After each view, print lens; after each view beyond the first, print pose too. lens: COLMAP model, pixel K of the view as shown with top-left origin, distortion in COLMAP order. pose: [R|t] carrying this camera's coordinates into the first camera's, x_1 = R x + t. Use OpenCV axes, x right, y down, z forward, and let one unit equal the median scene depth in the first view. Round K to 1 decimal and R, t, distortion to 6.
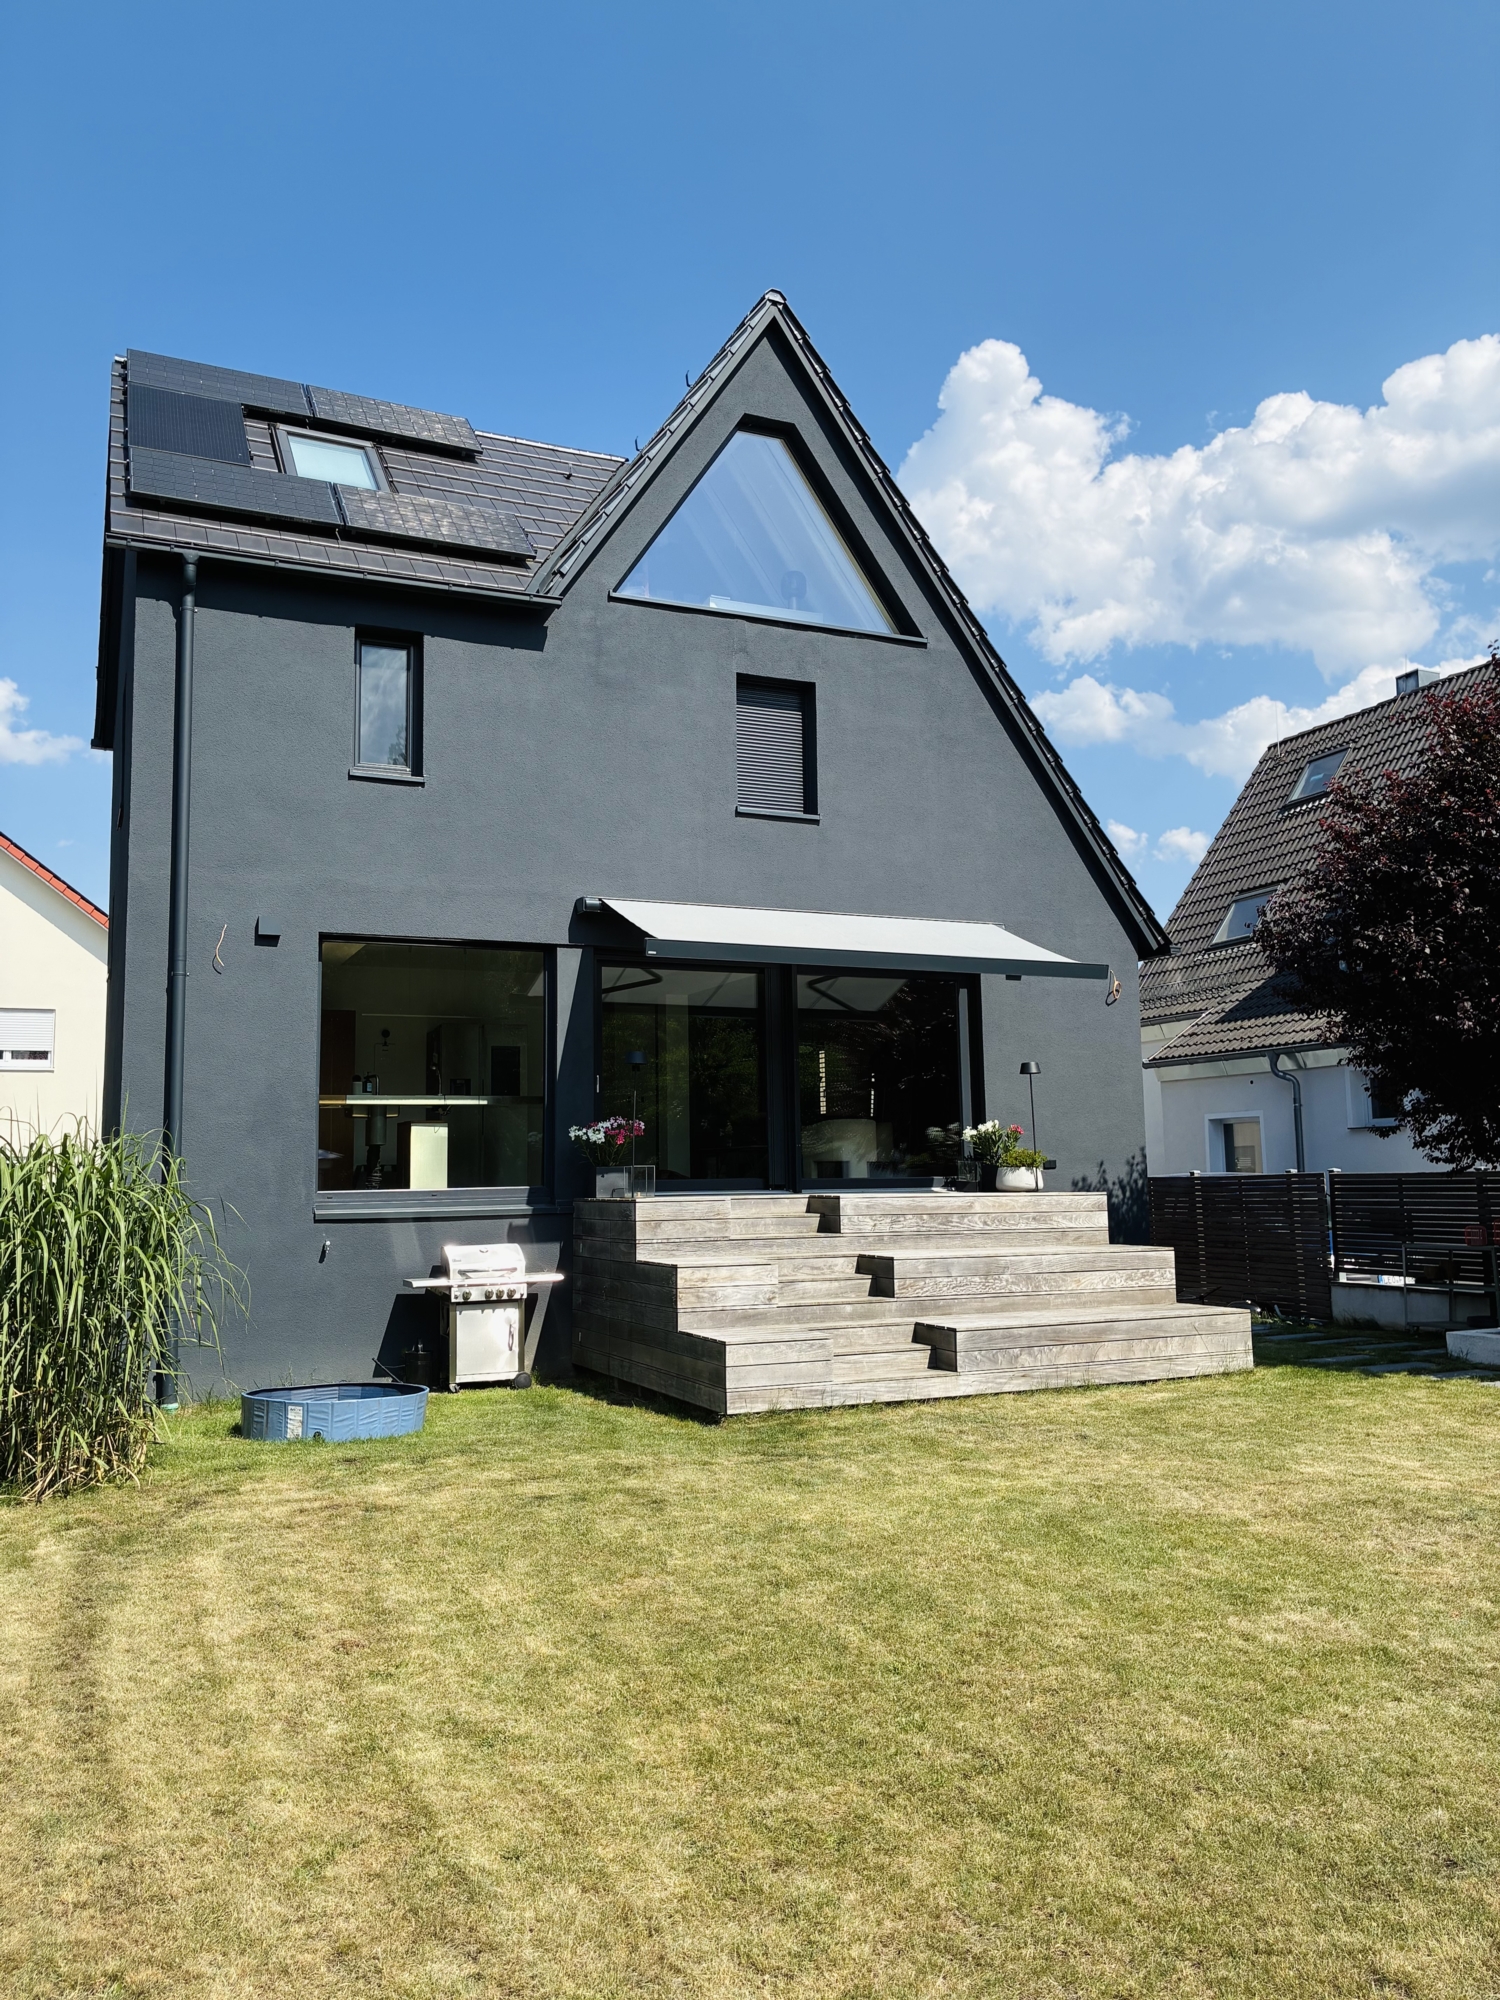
lens RADIAL K [[1521.3, 0, 750.0], [0, 1521.3, 1000.0], [0, 0, 1]] dist [0.068770, -0.086217]
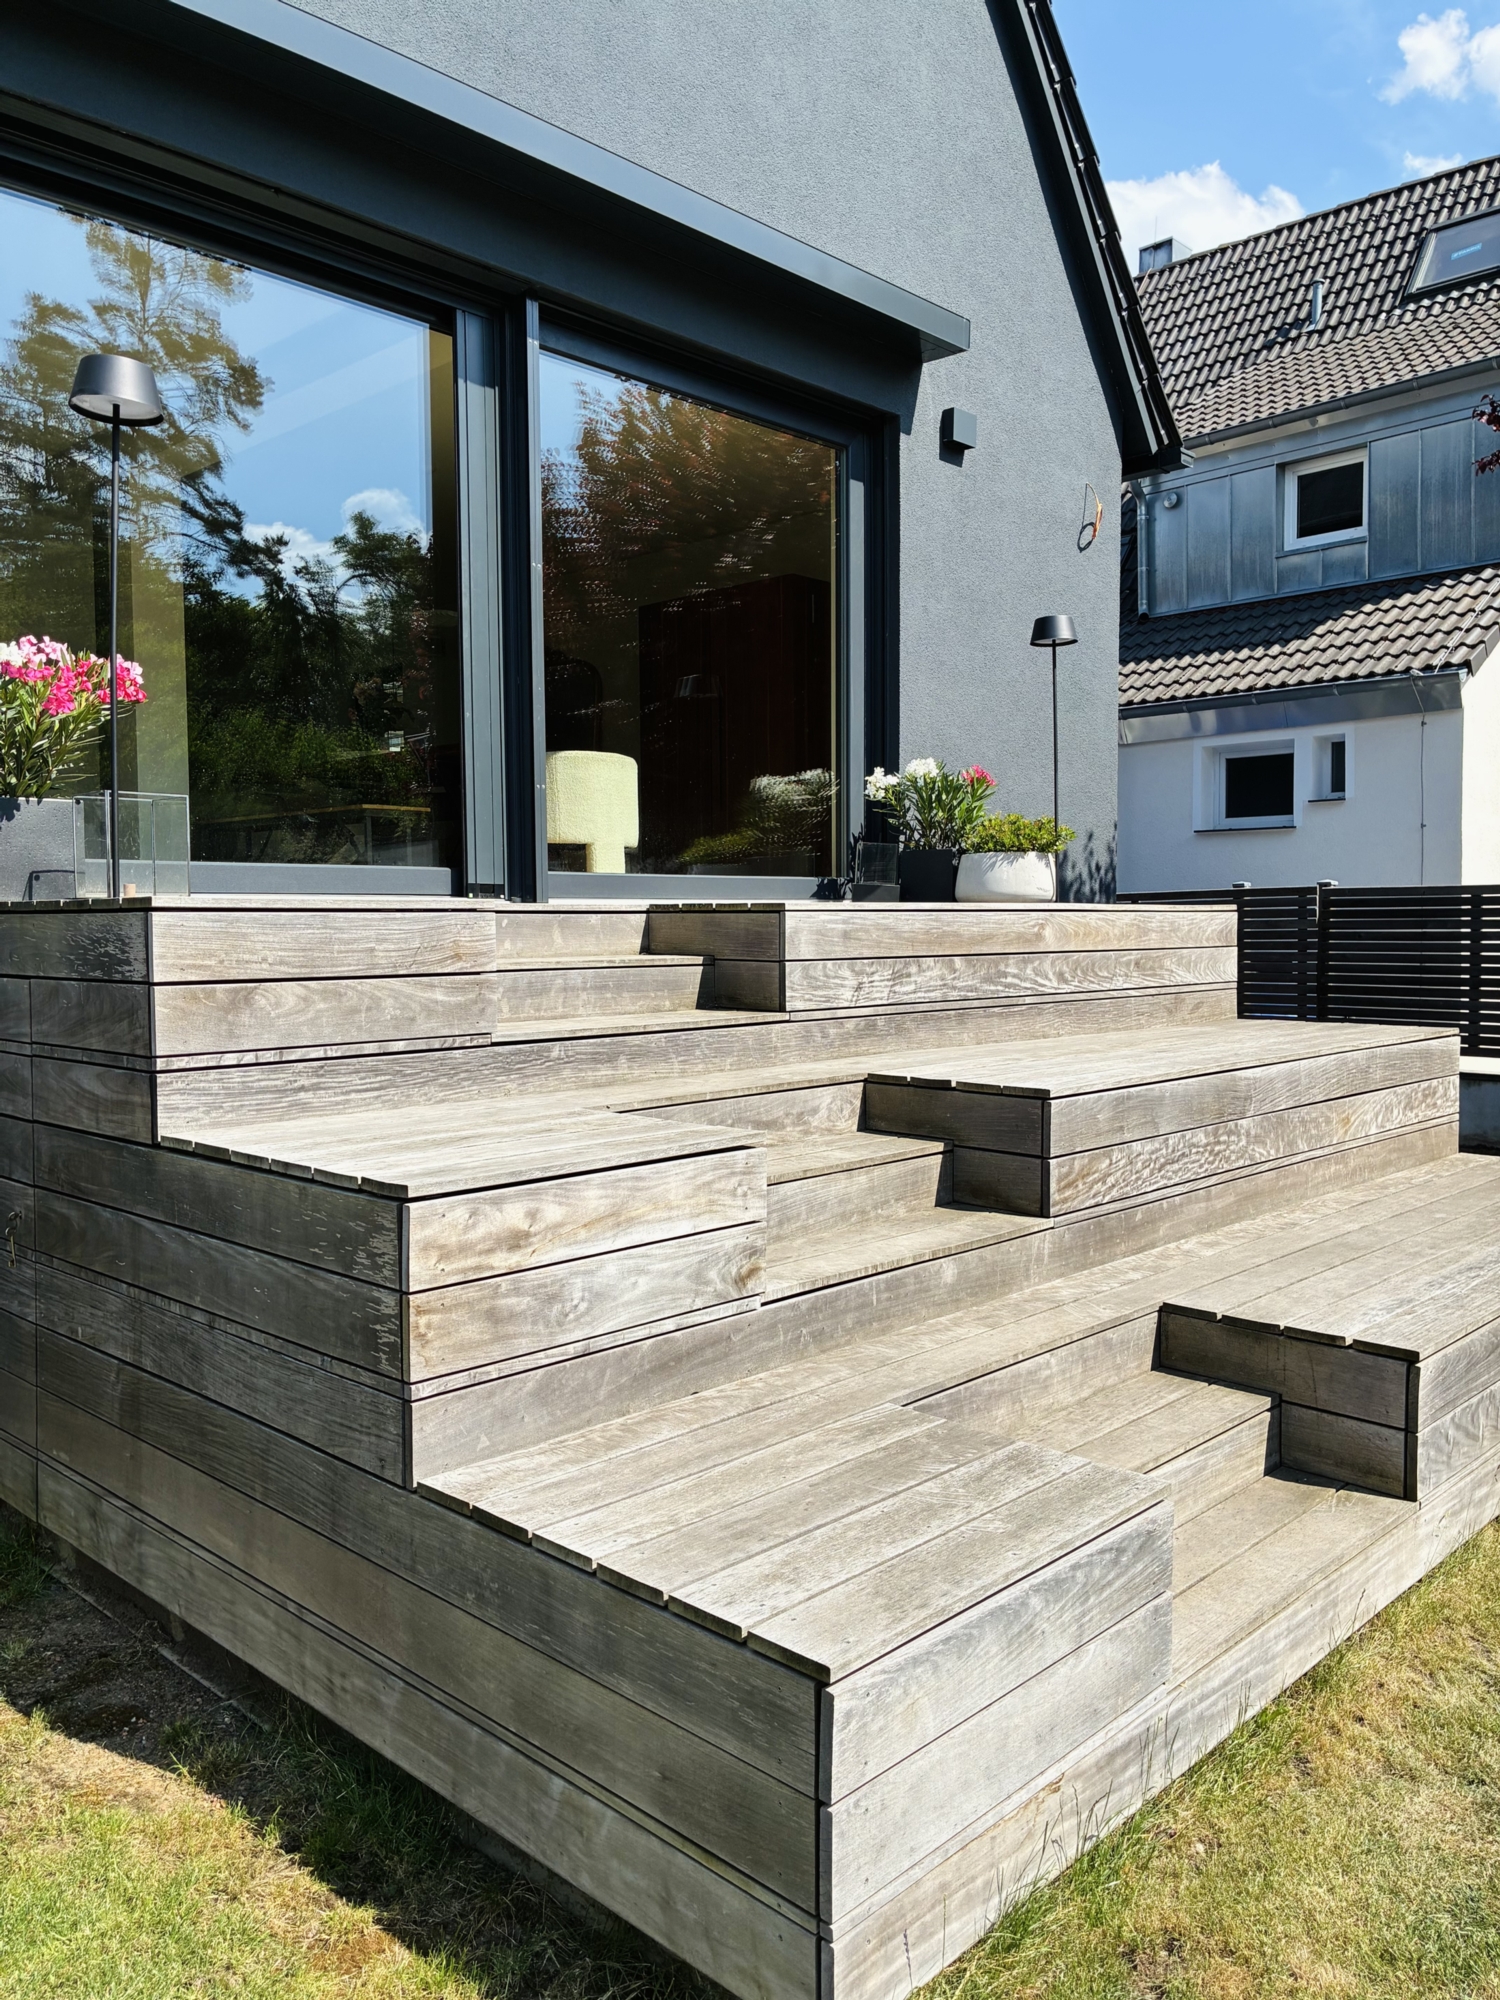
lens RADIAL K [[1498.3, 0, 750.0], [0, 1498.3, 1000.0], [0, 0, 1]] dist [-0.001868, -0.000198]
pose [[0.928032, -0.013655, 0.372251, -0.070345], [-0.047674, 0.986756, 0.155049, 0.097890], [-0.369438, -0.161637, 0.915090, 0.688543]]
